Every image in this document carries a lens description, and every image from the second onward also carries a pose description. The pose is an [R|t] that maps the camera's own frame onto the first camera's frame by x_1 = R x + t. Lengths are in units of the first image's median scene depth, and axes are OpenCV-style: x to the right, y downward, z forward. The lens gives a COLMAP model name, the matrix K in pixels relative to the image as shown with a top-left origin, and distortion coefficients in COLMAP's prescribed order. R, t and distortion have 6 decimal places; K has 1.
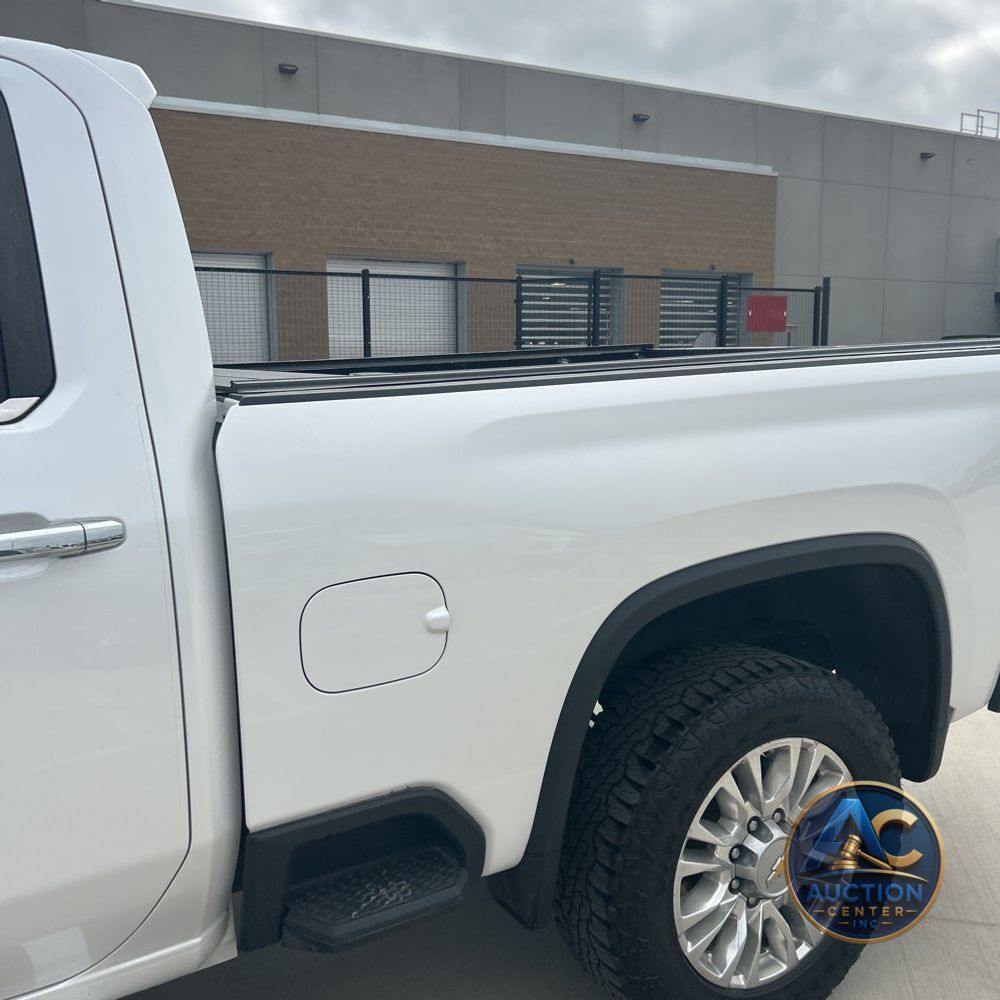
lens RADIAL K [[1021.9, 0, 494.9], [0, 1021.9, 476.9], [0, 0, 1]] dist [0.079447, -0.165354]
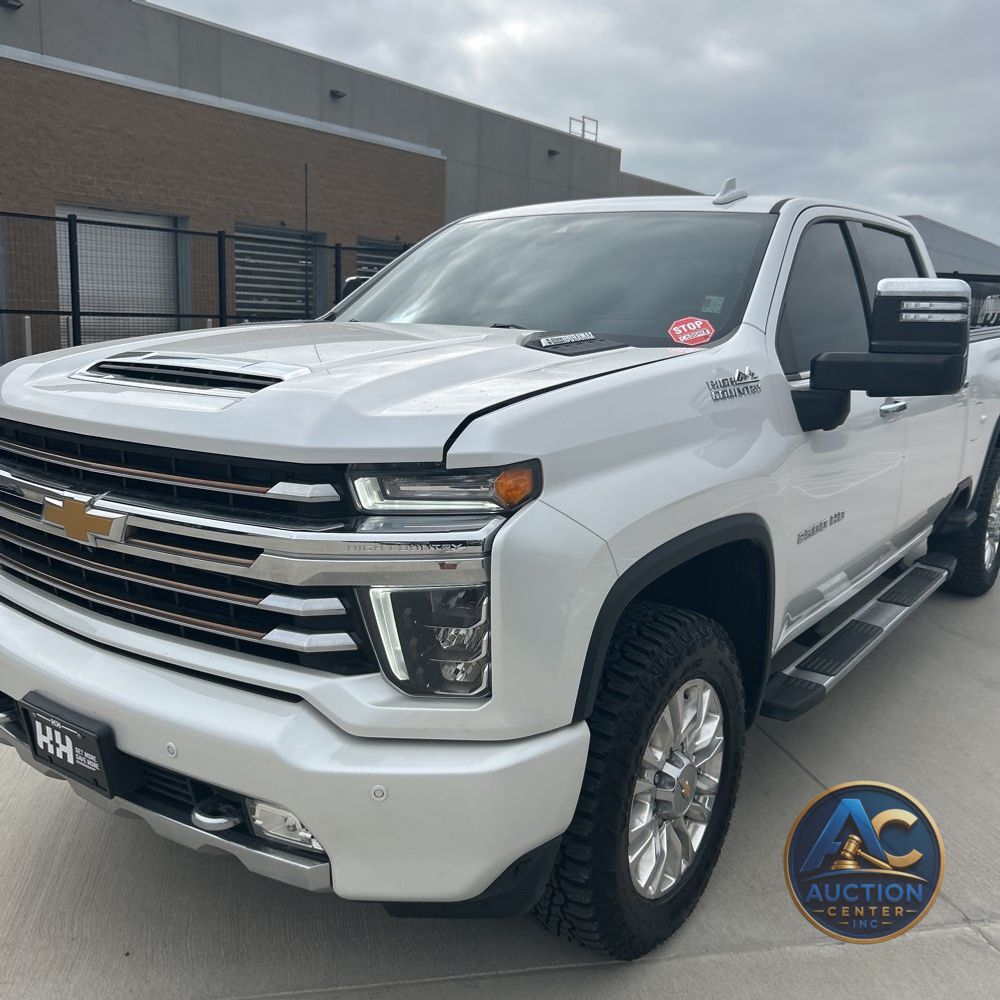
lens RADIAL K [[1012.5, 0, 487.7], [0, 1012.5, 498.4], [0, 0, 1]] dist [0.060204, -0.086010]
pose [[0.913765, -0.038813, 0.404386, -0.200123], [0.013491, 0.997776, 0.065281, 0.012350], [-0.406020, -0.054195, 0.912256, -0.088450]]
